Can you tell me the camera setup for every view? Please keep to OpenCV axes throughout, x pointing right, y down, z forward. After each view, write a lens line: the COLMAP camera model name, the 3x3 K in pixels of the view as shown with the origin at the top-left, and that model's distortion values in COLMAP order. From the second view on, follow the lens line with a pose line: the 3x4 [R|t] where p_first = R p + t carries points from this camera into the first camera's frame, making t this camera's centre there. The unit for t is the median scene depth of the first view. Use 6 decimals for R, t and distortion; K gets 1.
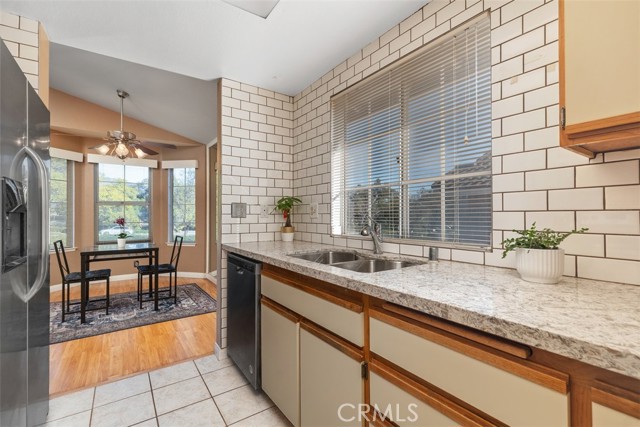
lens RADIAL K [[288.1, 0, 320.4], [0, 288.1, 210.8], [0, 0, 1]] dist [-0.000424, -0.000235]
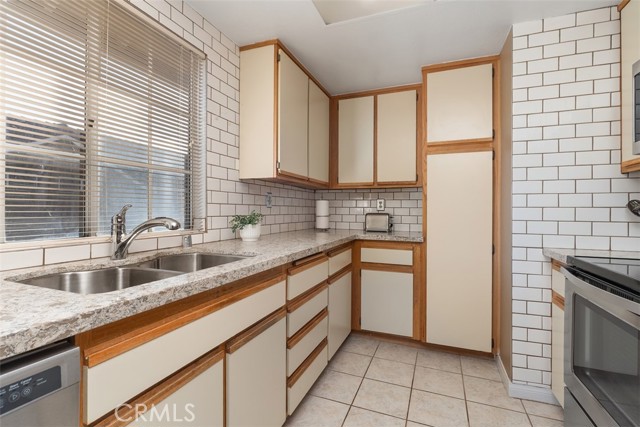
lens RADIAL K [[301.1, 0, 318.1], [0, 301.1, 210.4], [0, 0, 1]] dist [-0.002646, -0.000307]
pose [[-0.545669, 0.001434, 0.837999, -0.338810], [-0.014478, 0.999833, -0.011138, 0.016092], [-0.837876, -0.018210, -0.545557, 0.501360]]
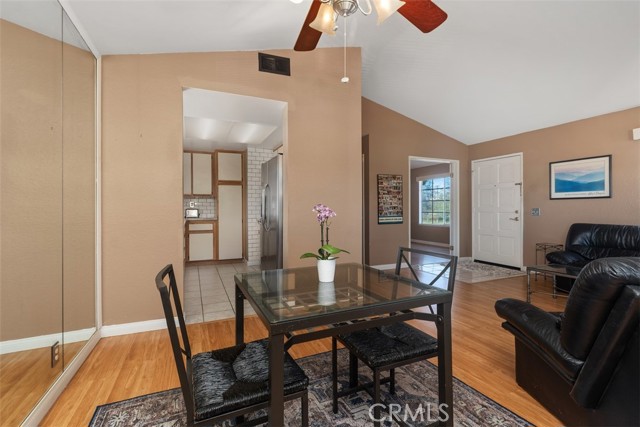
lens RADIAL K [[288.1, 0, 320.4], [0, 288.1, 210.8], [0, 0, 1]] dist [-0.000424, -0.000235]
pose [[-0.981292, 0.004455, 0.192475, -0.798045], [0.003475, 0.999979, -0.005430, 0.037495], [-0.192495, -0.004660, -0.981287, 1.445688]]
